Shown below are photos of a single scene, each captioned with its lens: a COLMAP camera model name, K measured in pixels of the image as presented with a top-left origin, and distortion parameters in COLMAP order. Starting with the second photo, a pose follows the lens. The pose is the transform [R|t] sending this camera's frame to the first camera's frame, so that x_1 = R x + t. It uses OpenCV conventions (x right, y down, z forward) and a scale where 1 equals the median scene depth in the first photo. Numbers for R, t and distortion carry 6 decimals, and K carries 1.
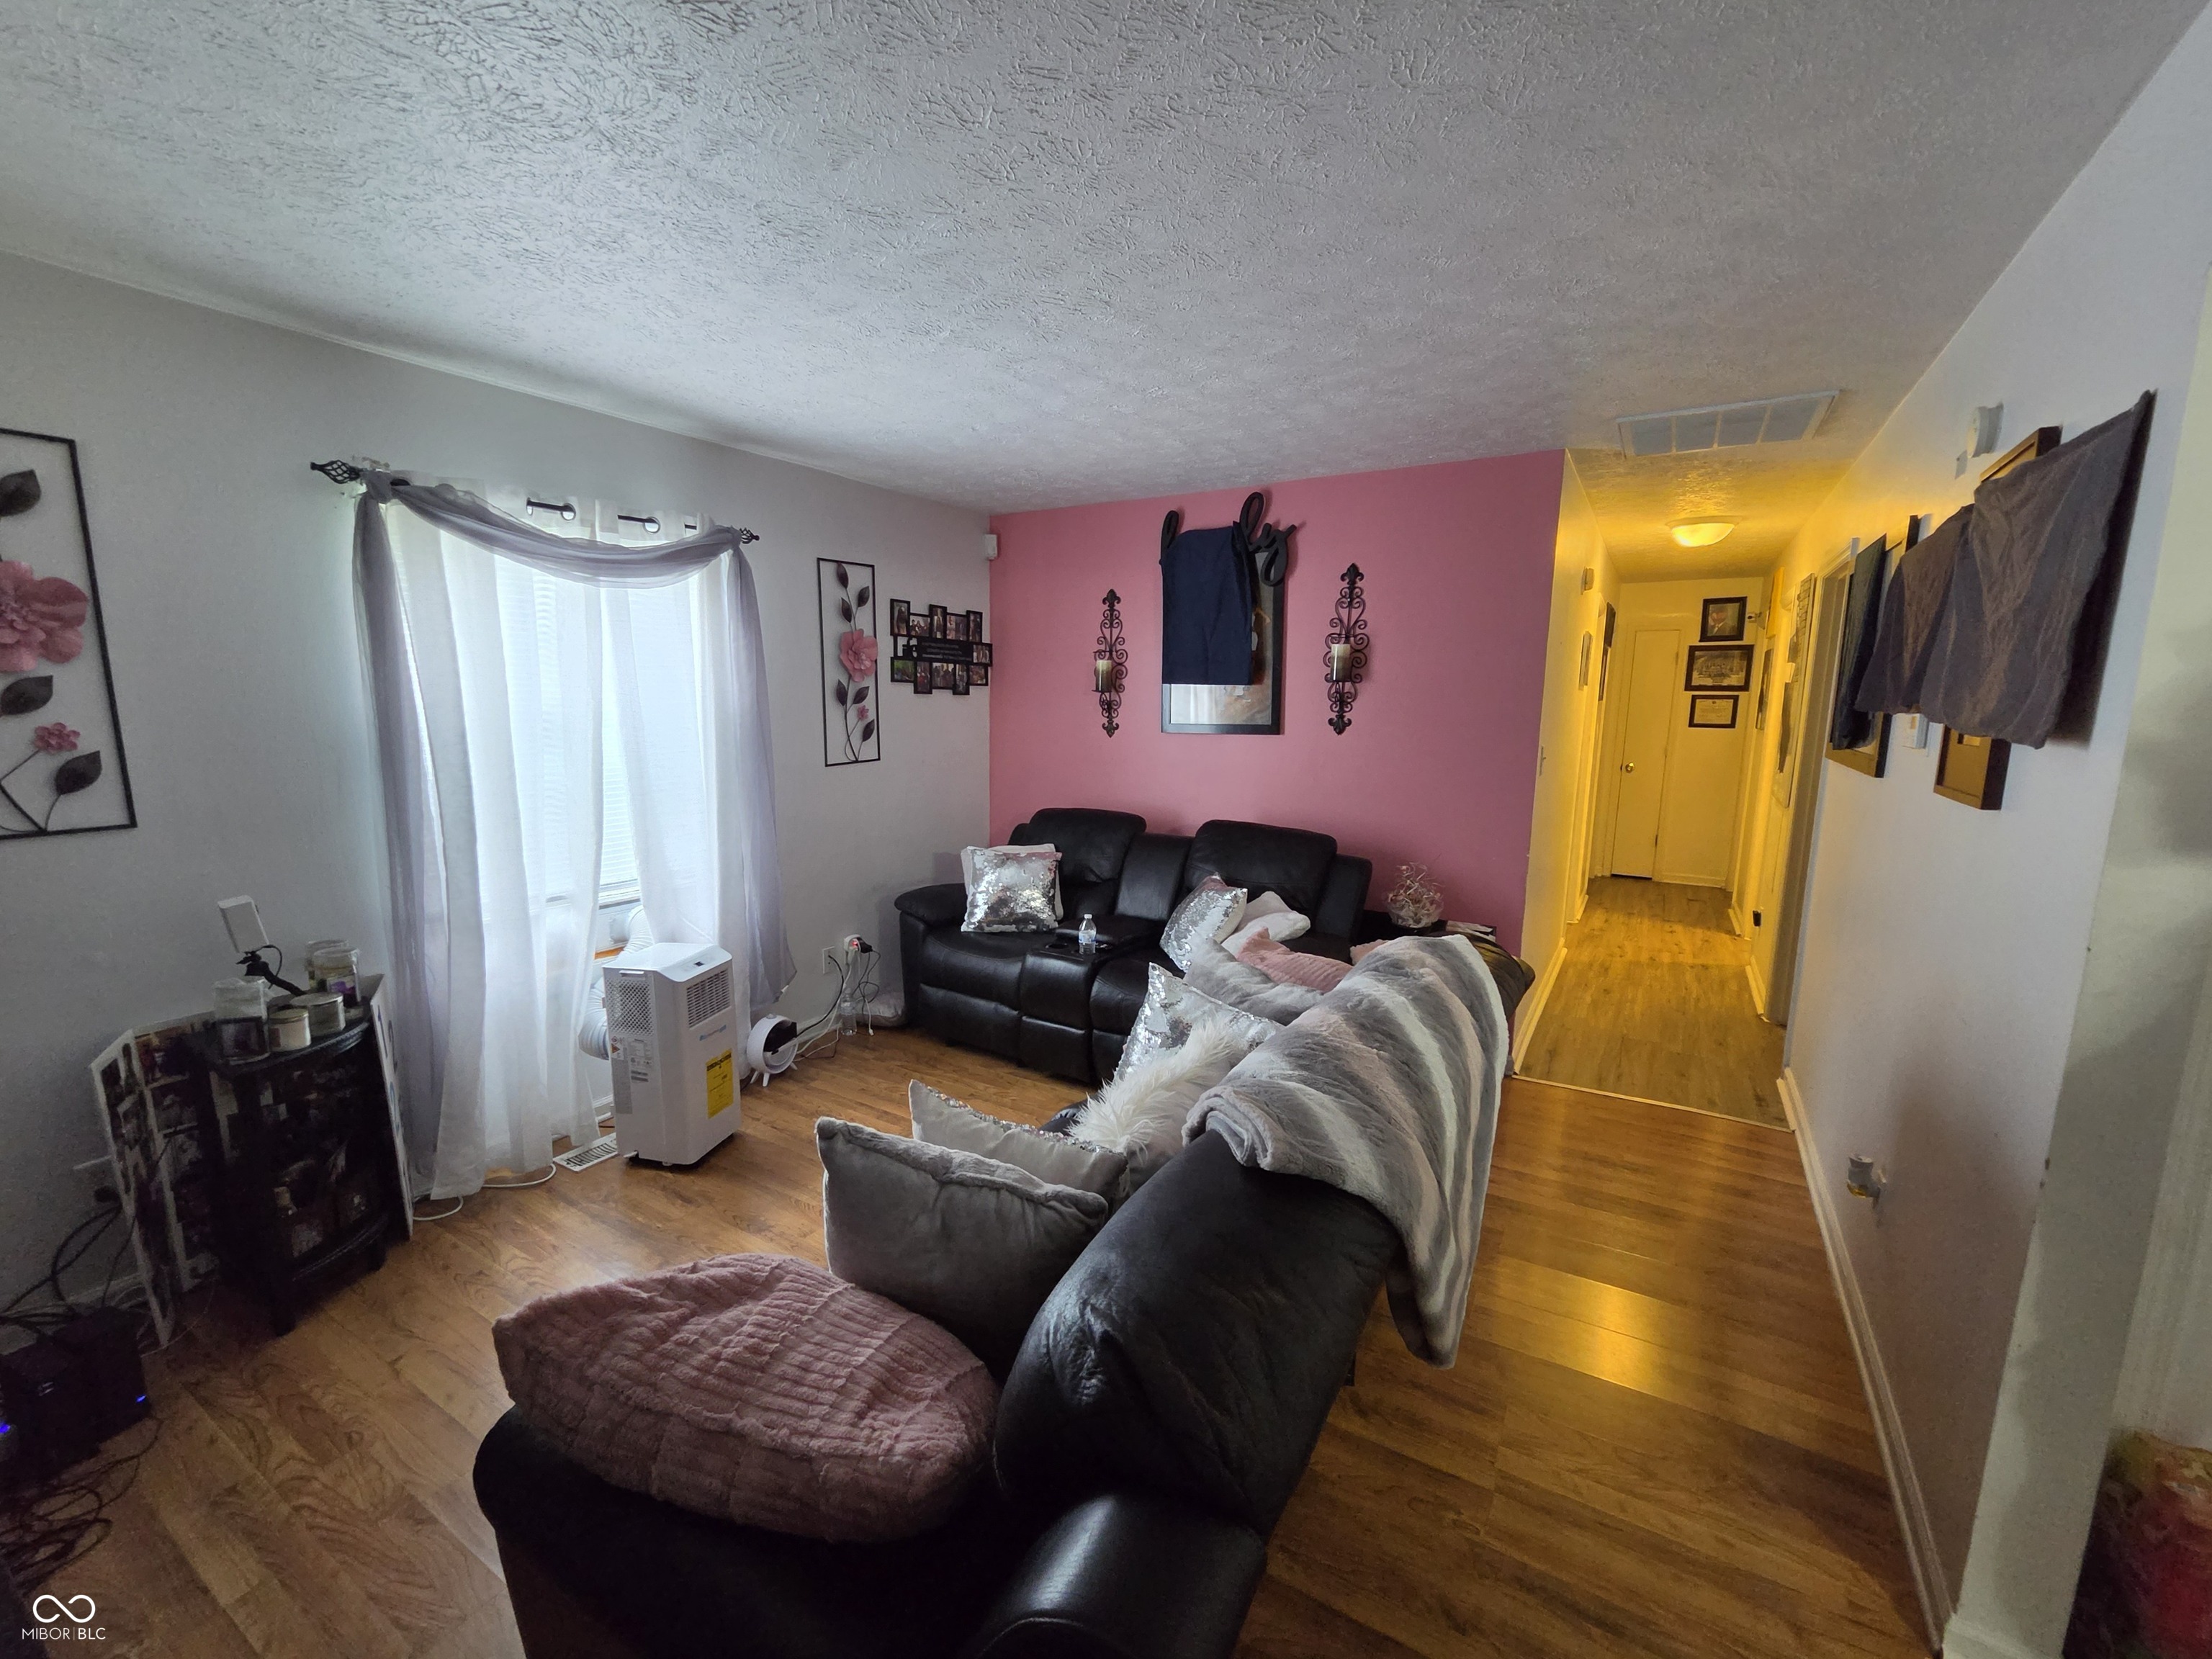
lens RADIAL K [[897.7, 0, 1102.3], [0, 897.7, 836.6], [0, 0, 1]] dist [0.002156, 0.000106]
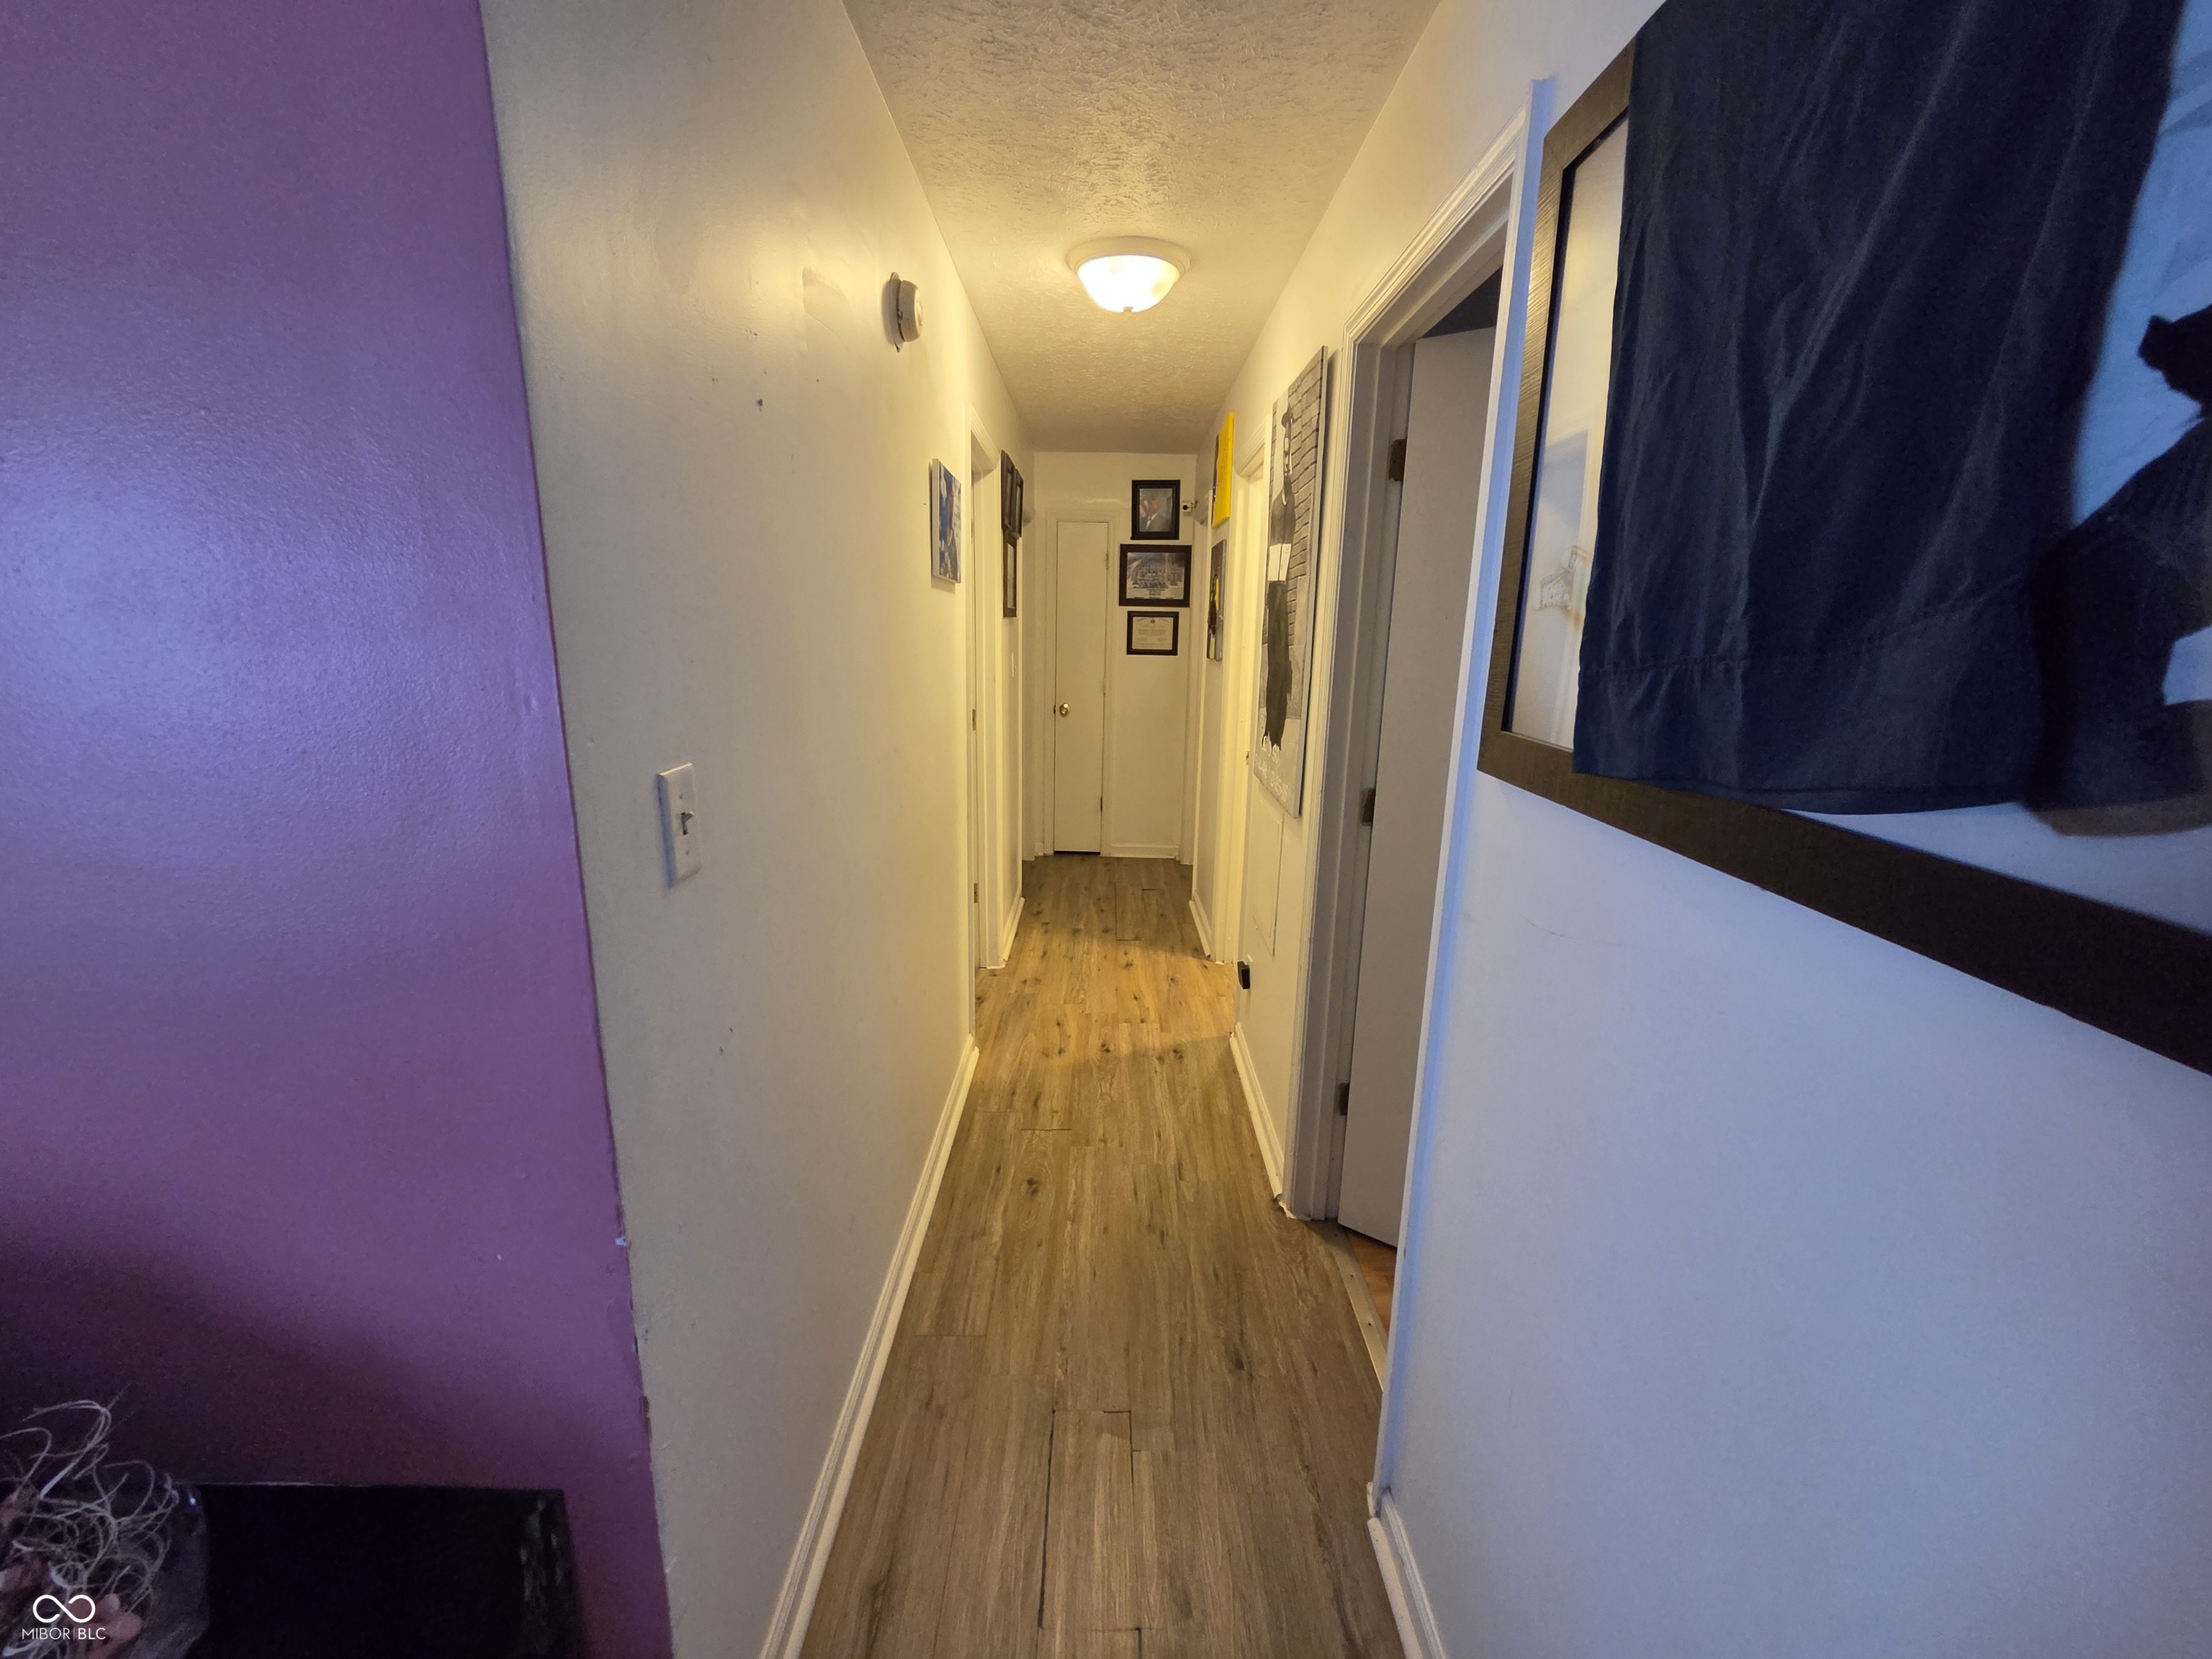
lens RADIAL K [[897.7, 0, 1105.2], [0, 897.7, 828.6], [0, 0, 1]] dist [0.002156, 0.000106]
pose [[0.849961, -0.109494, 0.515343, 0.305332], [0.069296, 0.992901, 0.096670, -0.066564], [-0.522269, -0.046454, 0.851515, 0.474406]]
